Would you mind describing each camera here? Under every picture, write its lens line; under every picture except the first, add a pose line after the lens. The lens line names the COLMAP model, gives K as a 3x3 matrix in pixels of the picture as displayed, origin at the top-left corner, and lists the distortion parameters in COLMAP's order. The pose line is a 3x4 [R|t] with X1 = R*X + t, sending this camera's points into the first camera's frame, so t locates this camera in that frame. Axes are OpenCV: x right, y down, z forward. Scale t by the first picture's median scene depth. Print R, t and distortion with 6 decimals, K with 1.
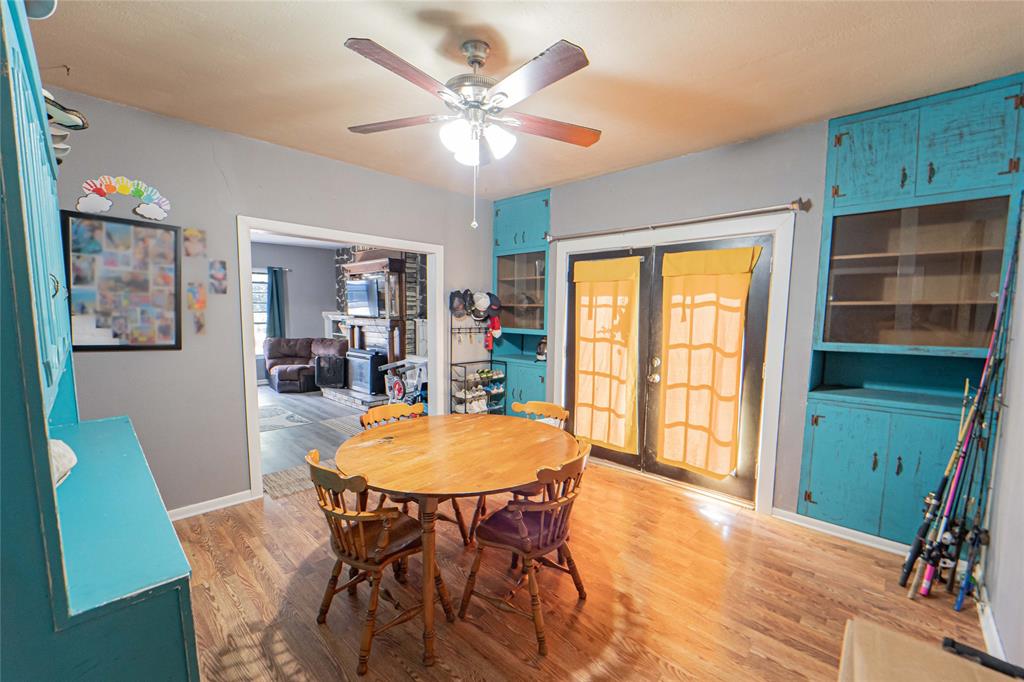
lens RADIAL K [[423.0, 0, 512.4], [0, 423.0, 354.5], [0, 0, 1]] dist [-0.020020, -0.000501]
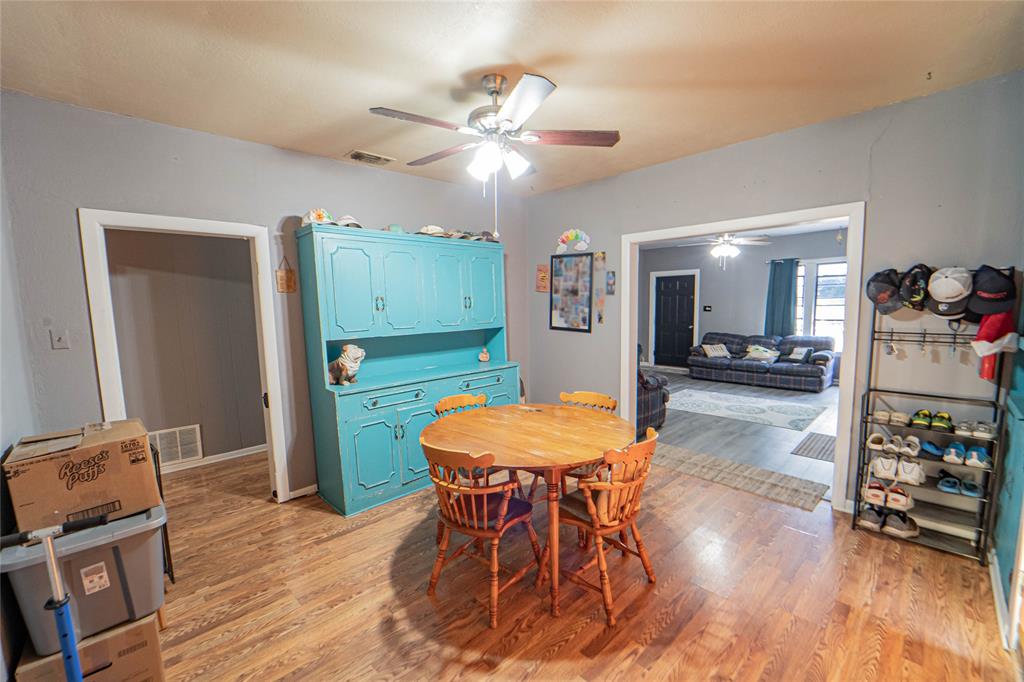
lens RADIAL K [[423.0, 0, 512.4], [0, 423.0, 354.5], [0, 0, 1]] dist [-0.020020, -0.000501]
pose [[-0.052275, 0.105540, -0.993040, 0.837431], [-0.085032, 0.990318, 0.109727, -0.086820], [0.995006, 0.090176, -0.042795, 0.861582]]
